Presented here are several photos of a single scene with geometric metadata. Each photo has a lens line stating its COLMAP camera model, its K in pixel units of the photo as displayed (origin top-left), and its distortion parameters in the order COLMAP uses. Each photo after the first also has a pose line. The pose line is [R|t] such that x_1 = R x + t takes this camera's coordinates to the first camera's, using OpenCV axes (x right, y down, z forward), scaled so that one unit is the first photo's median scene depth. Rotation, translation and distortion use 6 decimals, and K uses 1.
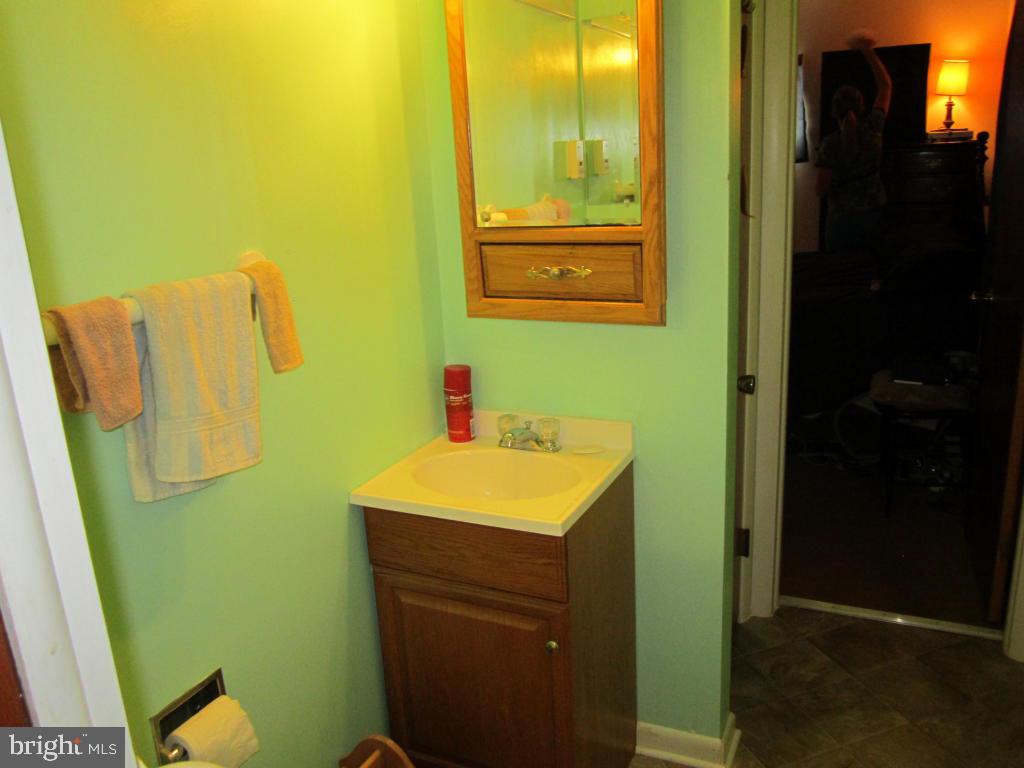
lens RADIAL K [[851.4, 0, 508.1], [0, 851.4, 385.5], [0, 0, 1]] dist [-0.053504, 0.026752]
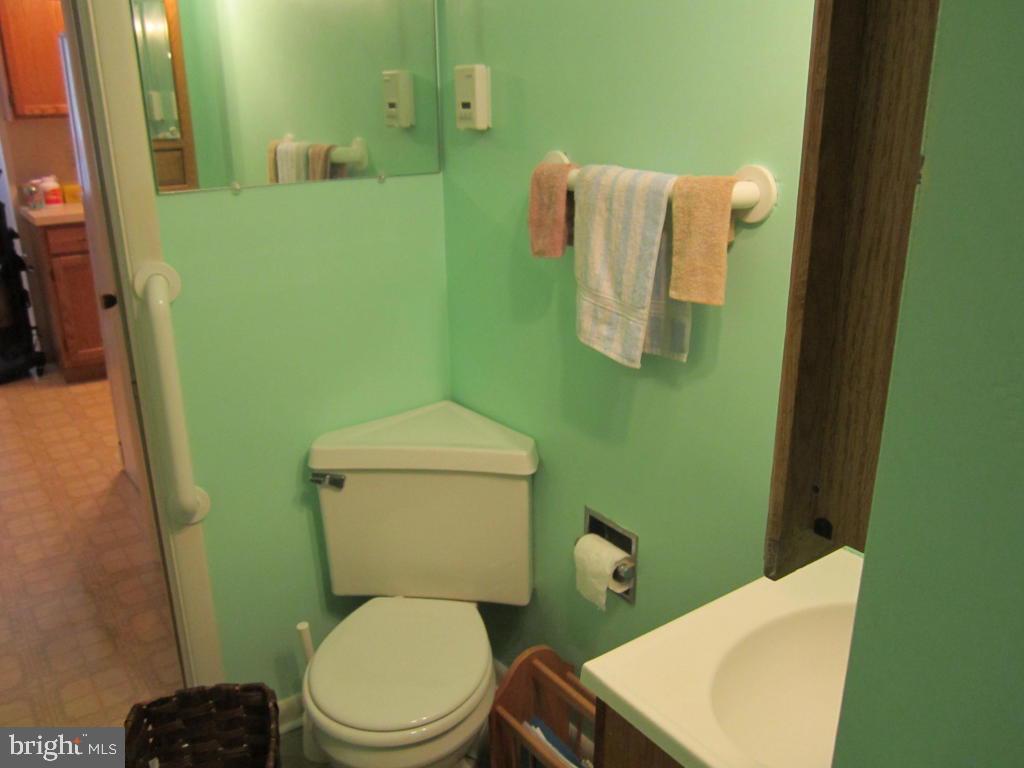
lens RADIAL K [[851.4, 0, 508.1], [0, 851.4, 385.5], [0, 0, 1]] dist [-0.053504, 0.026752]
pose [[-0.486539, 0.332992, -0.807710, 0.621210], [-0.193416, 0.860519, 0.471271, -0.350362], [0.851980, 0.385516, -0.354271, 1.300219]]
